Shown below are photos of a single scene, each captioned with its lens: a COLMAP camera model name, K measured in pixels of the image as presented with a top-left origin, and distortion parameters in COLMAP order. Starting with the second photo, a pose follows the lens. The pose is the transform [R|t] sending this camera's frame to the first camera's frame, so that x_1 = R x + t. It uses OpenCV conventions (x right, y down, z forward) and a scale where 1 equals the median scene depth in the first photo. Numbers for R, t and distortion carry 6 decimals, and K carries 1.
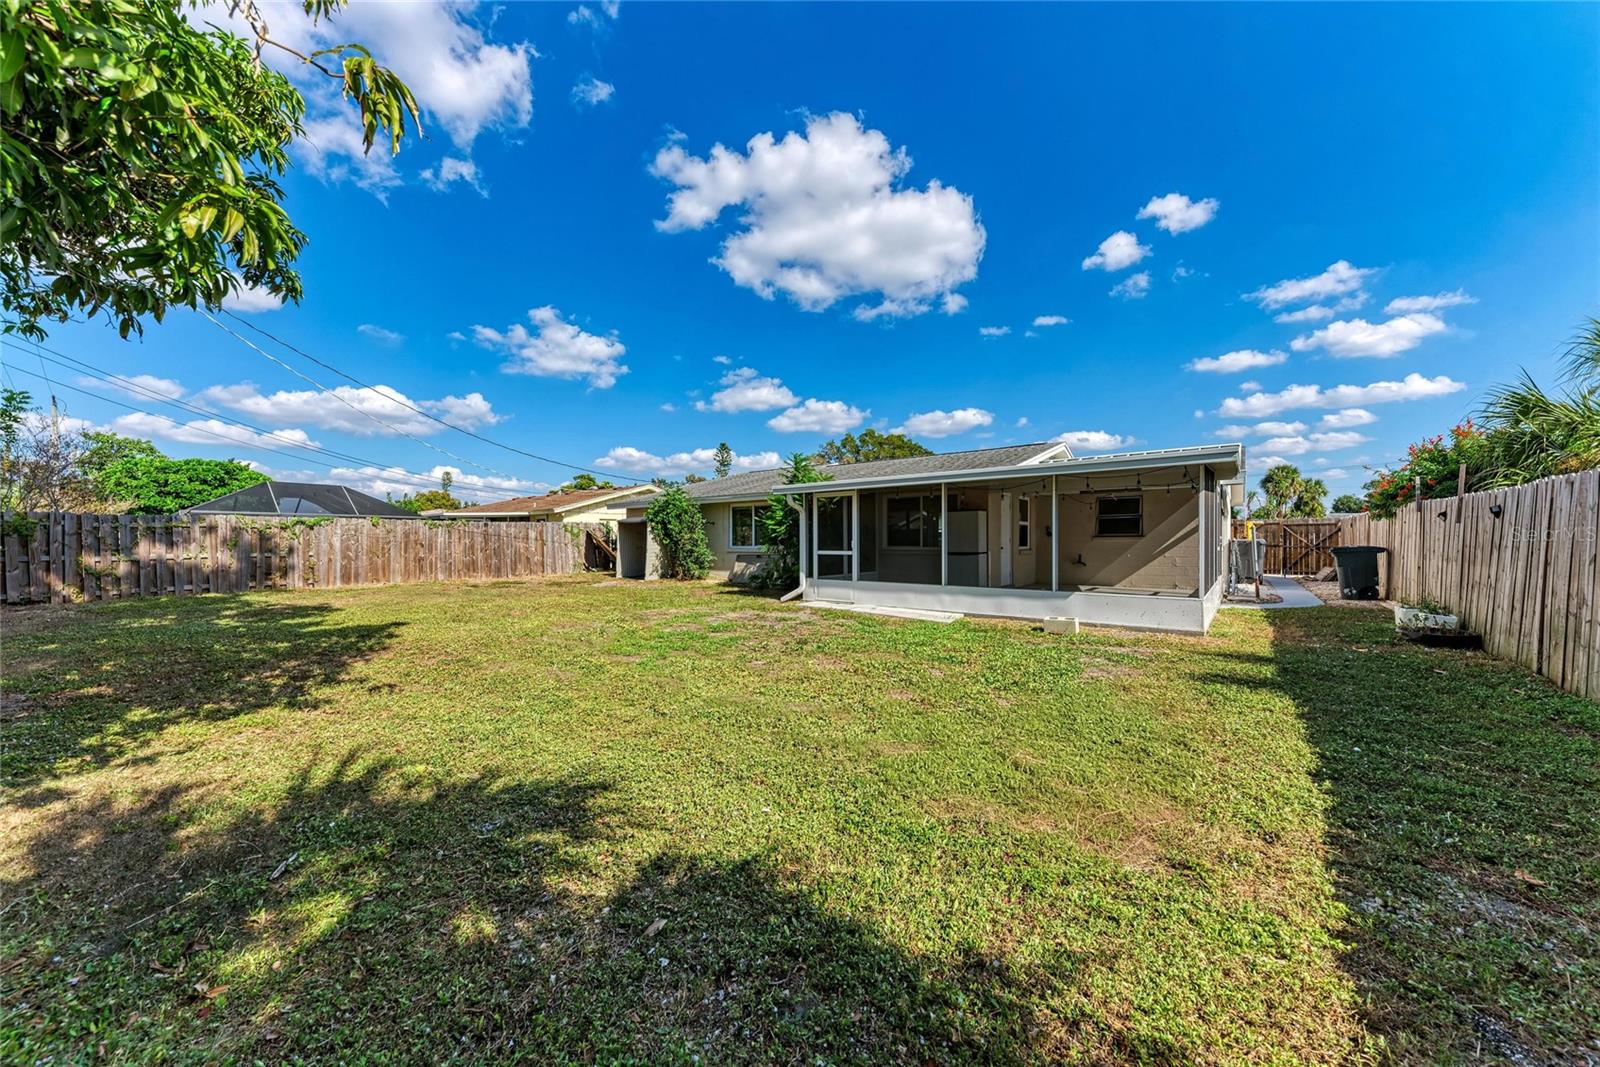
lens RADIAL K [[558.1, 0, 800.0], [0, 558.1, 533.5], [0, 0, 1]] dist [0.000402, 0.000022]
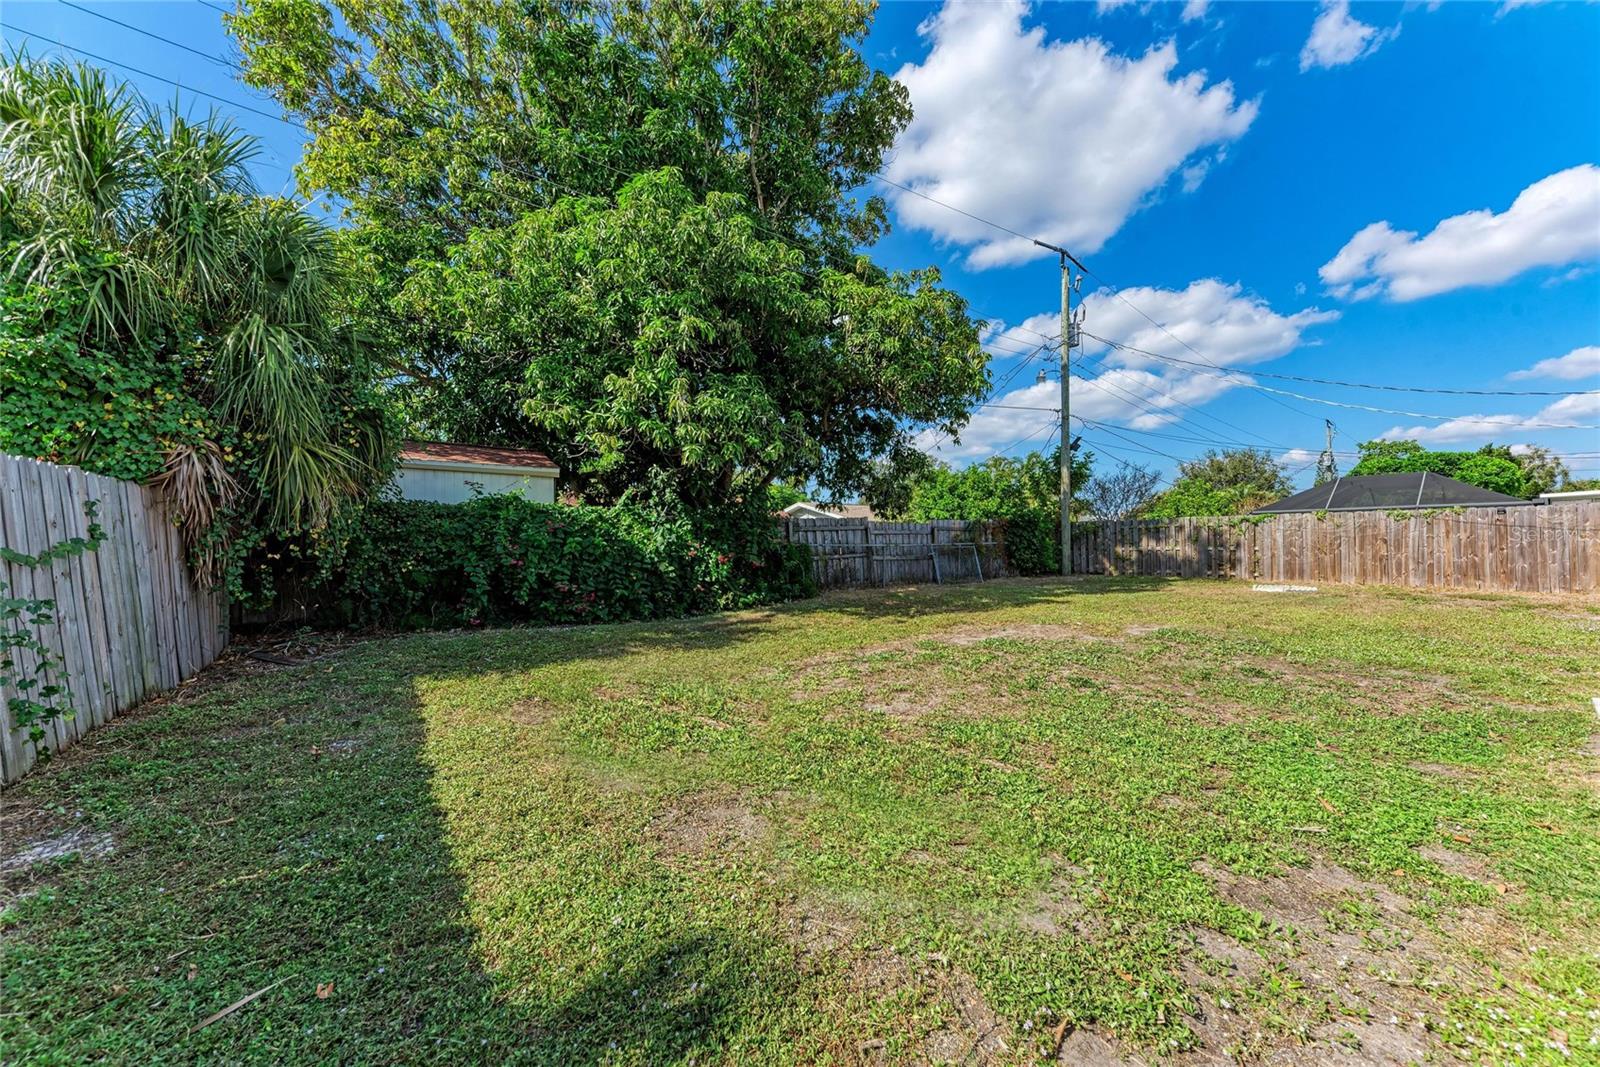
lens RADIAL K [[558.1, 0, 800.0], [0, 558.1, 533.5], [0, 0, 1]] dist [0.000402, 0.000022]
pose [[-0.252742, -0.007430, -0.967505, 0.402400], [0.020691, 0.999700, -0.013082, 0.003057], [0.967312, -0.023325, -0.252512, 0.432615]]
